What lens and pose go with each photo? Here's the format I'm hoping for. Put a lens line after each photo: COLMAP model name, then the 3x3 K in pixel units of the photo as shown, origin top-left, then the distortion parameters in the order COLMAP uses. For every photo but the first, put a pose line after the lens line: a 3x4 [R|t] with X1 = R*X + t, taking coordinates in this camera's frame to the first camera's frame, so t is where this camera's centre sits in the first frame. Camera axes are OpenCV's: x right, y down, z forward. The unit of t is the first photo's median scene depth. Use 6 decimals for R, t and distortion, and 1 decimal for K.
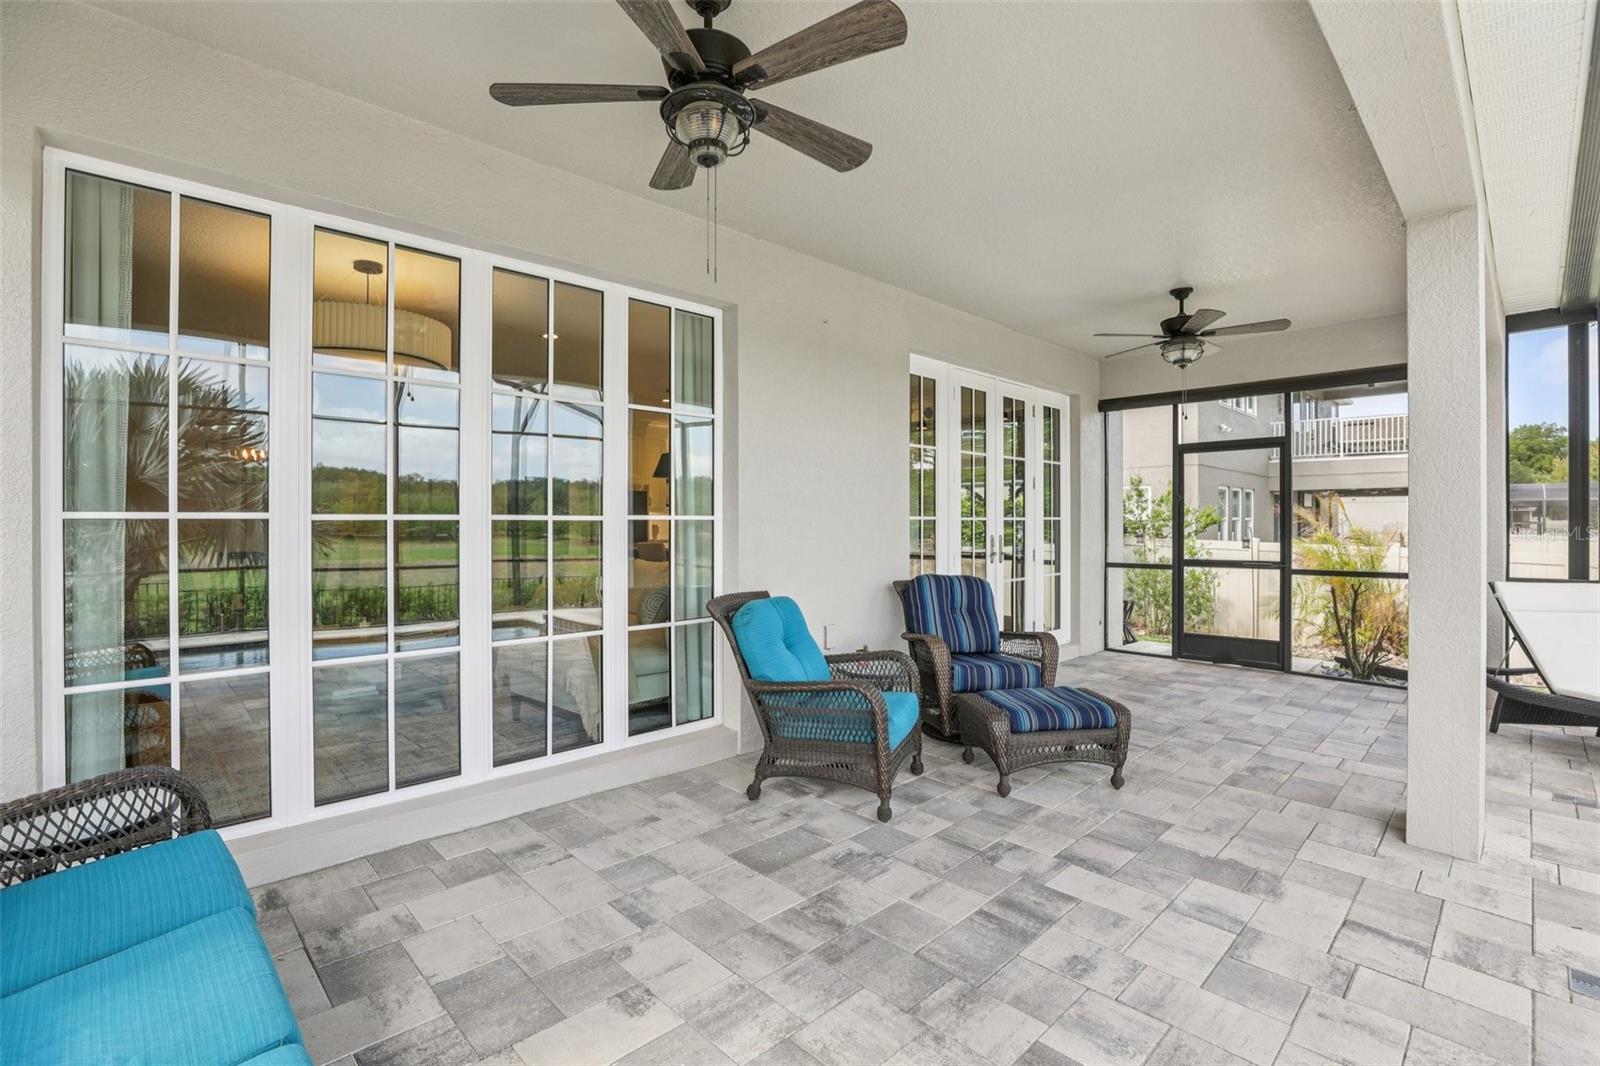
lens RADIAL K [[723.3, 0, 799.1], [0, 723.3, 525.6], [0, 0, 1]] dist [-0.001759, 0.000057]
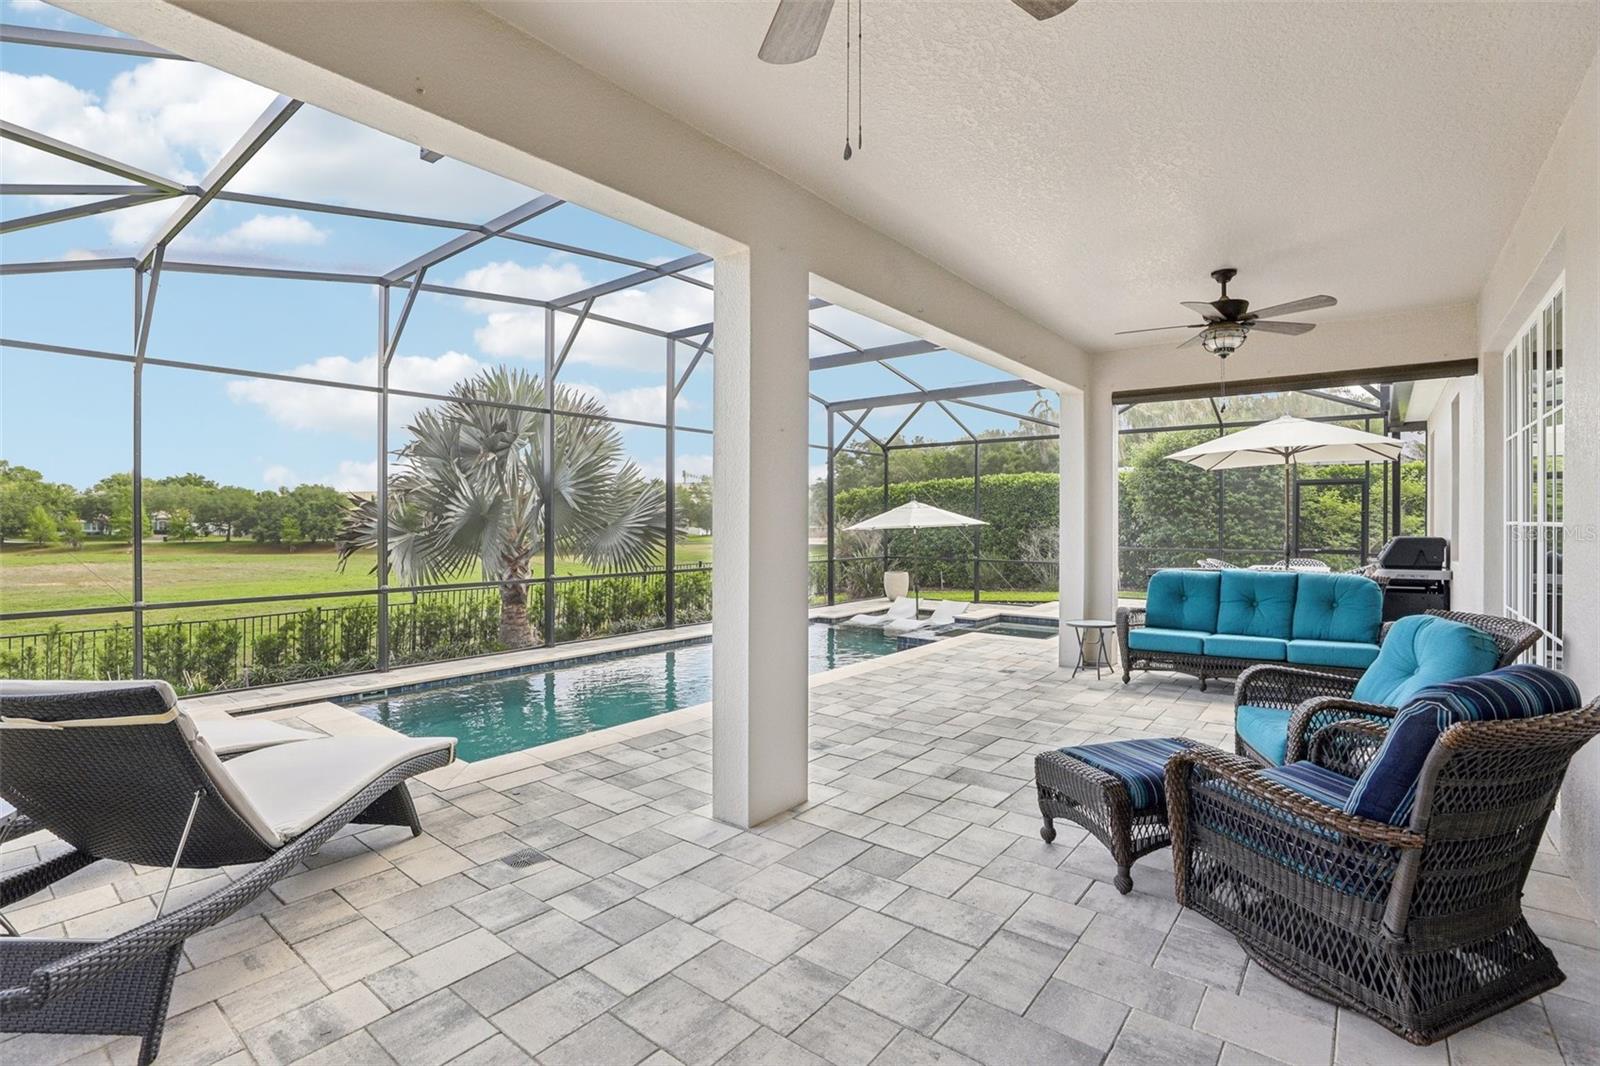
lens RADIAL K [[723.3, 0, 797.9], [0, 723.3, 523.2], [0, 0, 1]] dist [-0.001759, 0.000057]
pose [[-0.992202, 0.005116, -0.124536, 0.808545], [0.004283, 0.999967, 0.006958, -0.021249], [0.124568, 0.006370, -0.992191, 1.751786]]
